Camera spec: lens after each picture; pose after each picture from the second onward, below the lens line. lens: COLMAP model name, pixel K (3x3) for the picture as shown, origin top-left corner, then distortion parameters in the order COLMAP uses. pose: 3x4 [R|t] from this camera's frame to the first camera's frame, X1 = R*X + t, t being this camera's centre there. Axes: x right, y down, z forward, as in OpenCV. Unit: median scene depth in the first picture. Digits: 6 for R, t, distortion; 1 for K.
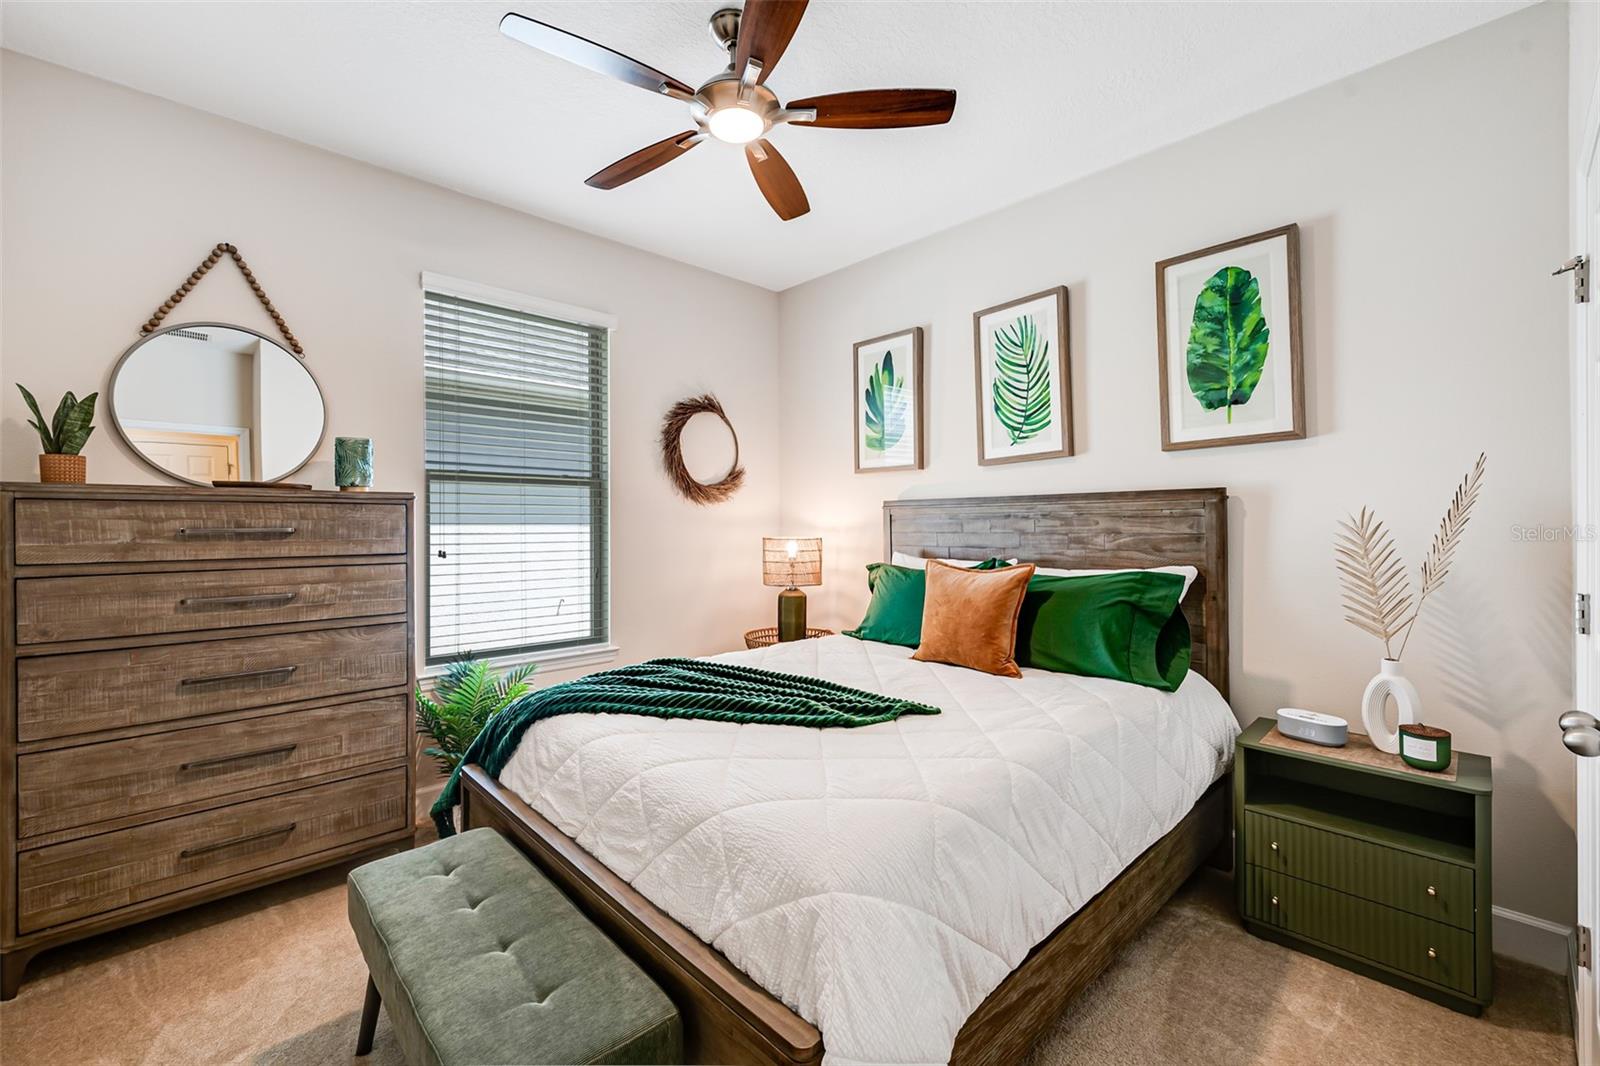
lens RADIAL K [[705.1, 0, 796.8], [0, 705.1, 539.8], [0, 0, 1]] dist [-0.002451, -0.000813]
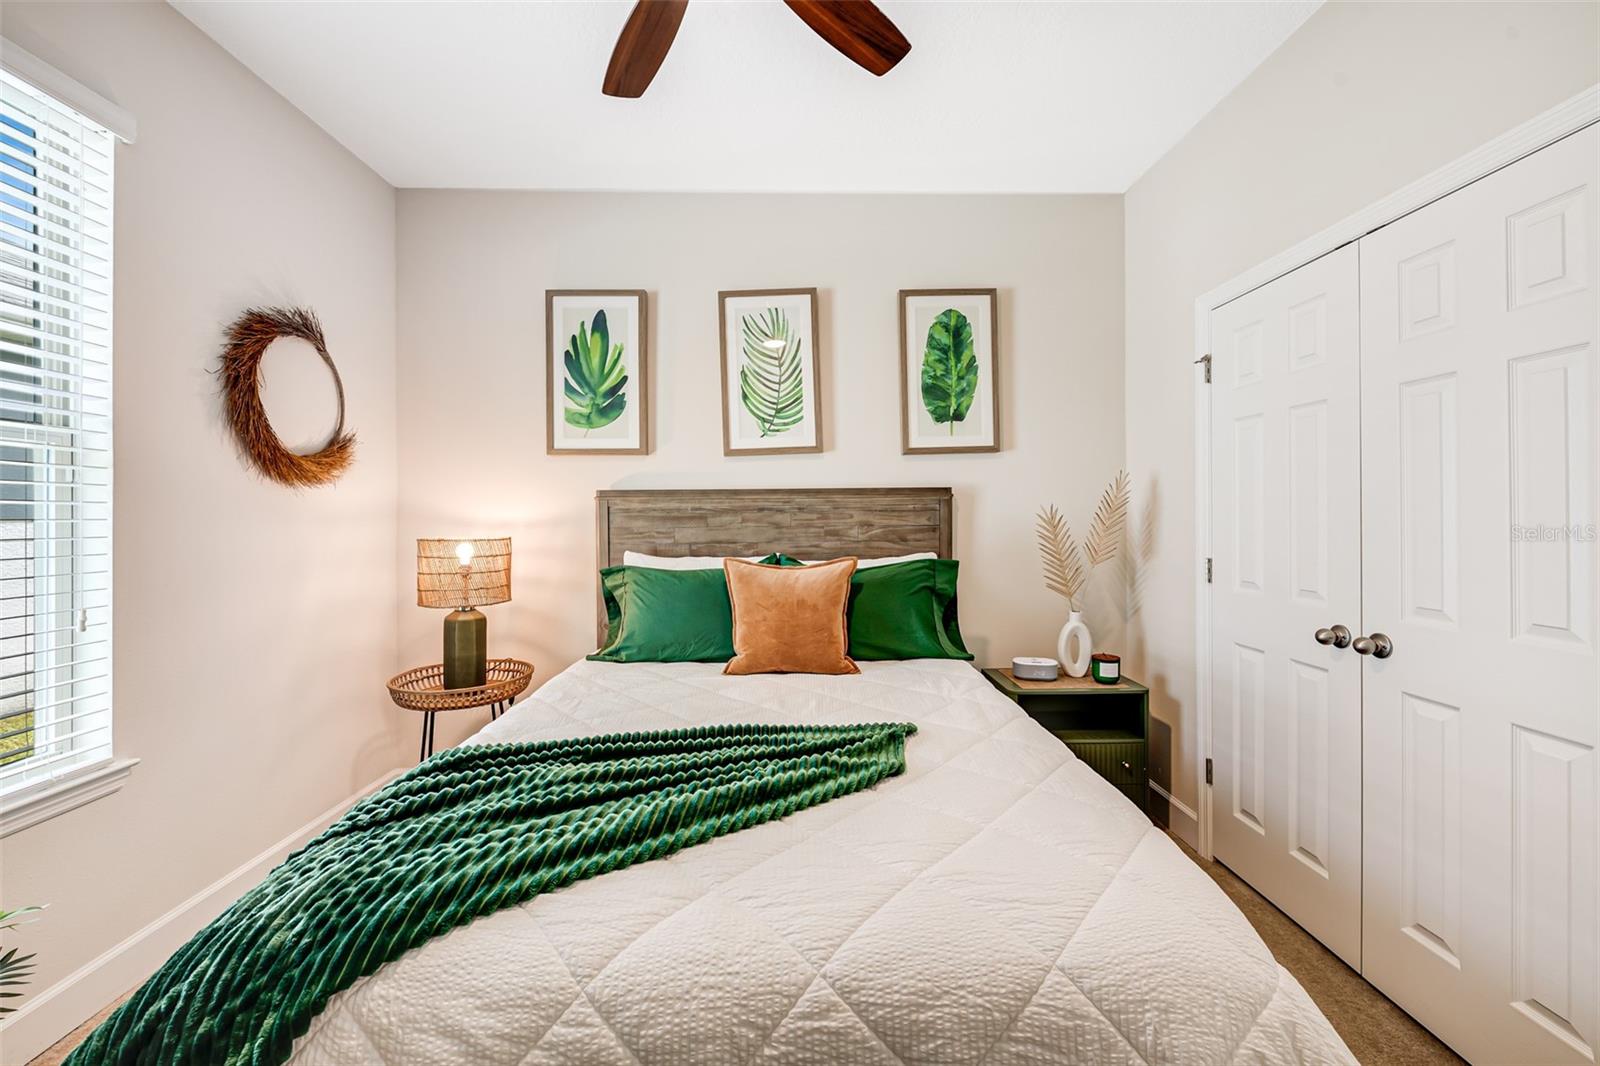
lens RADIAL K [[646.9, 0, 714.1], [0, 646.9, 523.8], [0, 0, 1]] dist [0.000382, -0.005584]
pose [[0.649819, -0.008606, 0.760040, -0.435762], [0.020330, 0.999775, -0.006061, -0.010107], [-0.759817, 0.019390, 0.649848, 0.487562]]
